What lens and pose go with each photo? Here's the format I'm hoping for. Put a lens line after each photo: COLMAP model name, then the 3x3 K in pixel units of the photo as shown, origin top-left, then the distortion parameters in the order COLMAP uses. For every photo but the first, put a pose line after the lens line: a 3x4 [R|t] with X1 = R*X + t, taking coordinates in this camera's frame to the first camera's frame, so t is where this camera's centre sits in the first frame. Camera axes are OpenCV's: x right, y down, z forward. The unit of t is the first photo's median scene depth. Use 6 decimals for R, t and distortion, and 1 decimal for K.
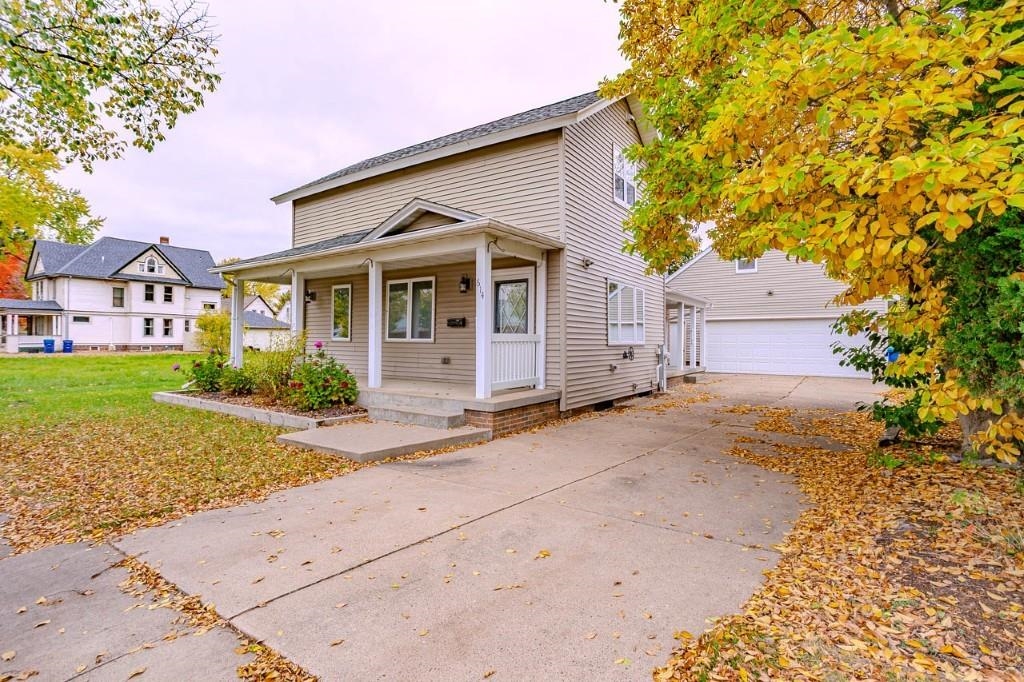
lens RADIAL K [[498.2, 0, 508.5], [0, 498.2, 337.7], [0, 0, 1]] dist [-0.049776, 0.031554]
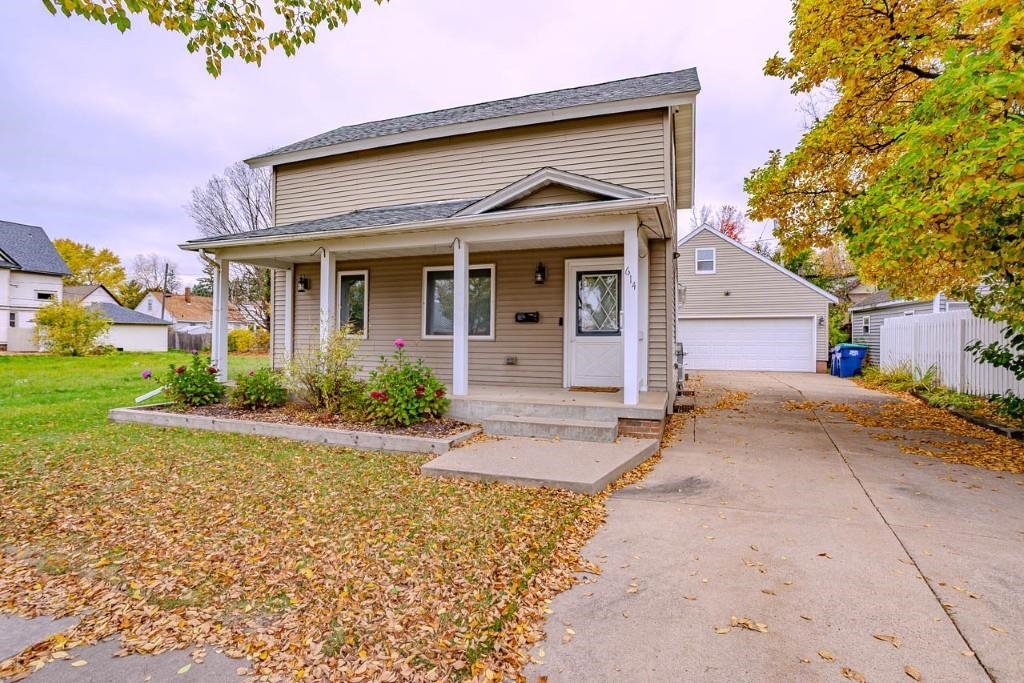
lens RADIAL K [[498.2, 0, 508.5], [0, 498.2, 338.2], [0, 0, 1]] dist [-0.049776, 0.031554]
pose [[0.968594, -0.000169, 0.248649, -0.379108], [-0.001223, 0.999984, 0.005444, 0.001297], [-0.248646, -0.005577, 0.968578, 0.170526]]
